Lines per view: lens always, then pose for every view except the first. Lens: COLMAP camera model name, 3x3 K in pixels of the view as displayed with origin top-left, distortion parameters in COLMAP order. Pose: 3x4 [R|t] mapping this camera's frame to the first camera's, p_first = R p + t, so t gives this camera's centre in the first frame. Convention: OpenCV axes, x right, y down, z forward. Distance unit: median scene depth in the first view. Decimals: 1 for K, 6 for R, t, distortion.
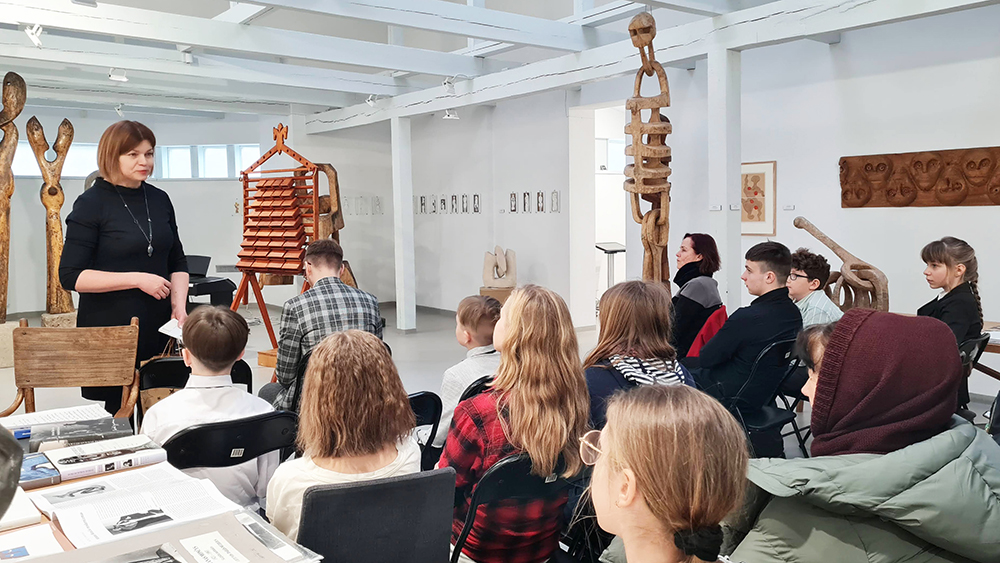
lens RADIAL K [[762.5, 0, 500.6], [0, 762.5, 279.9], [0, 0, 1]] dist [0.013107, 0.003127]
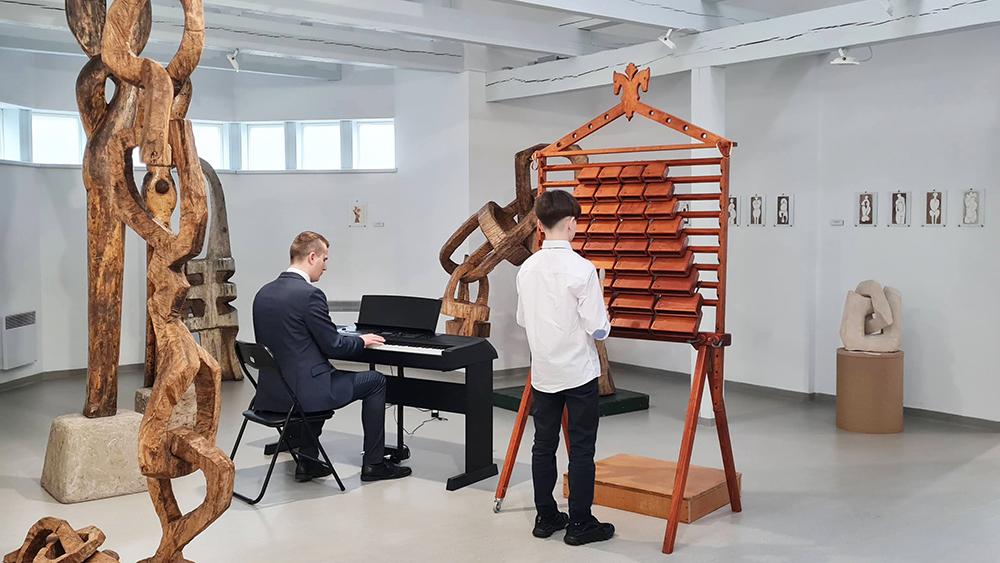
lens RADIAL K [[993.5, 0, 499.7], [0, 993.5, 282.4], [0, 0, 1]] dist [0.013203, 0.000000]
pose [[0.999015, 0.008894, -0.043465, -0.253497], [-0.010050, 0.999600, -0.026453, -0.020239], [0.043212, 0.026864, 0.998705, 0.207597]]
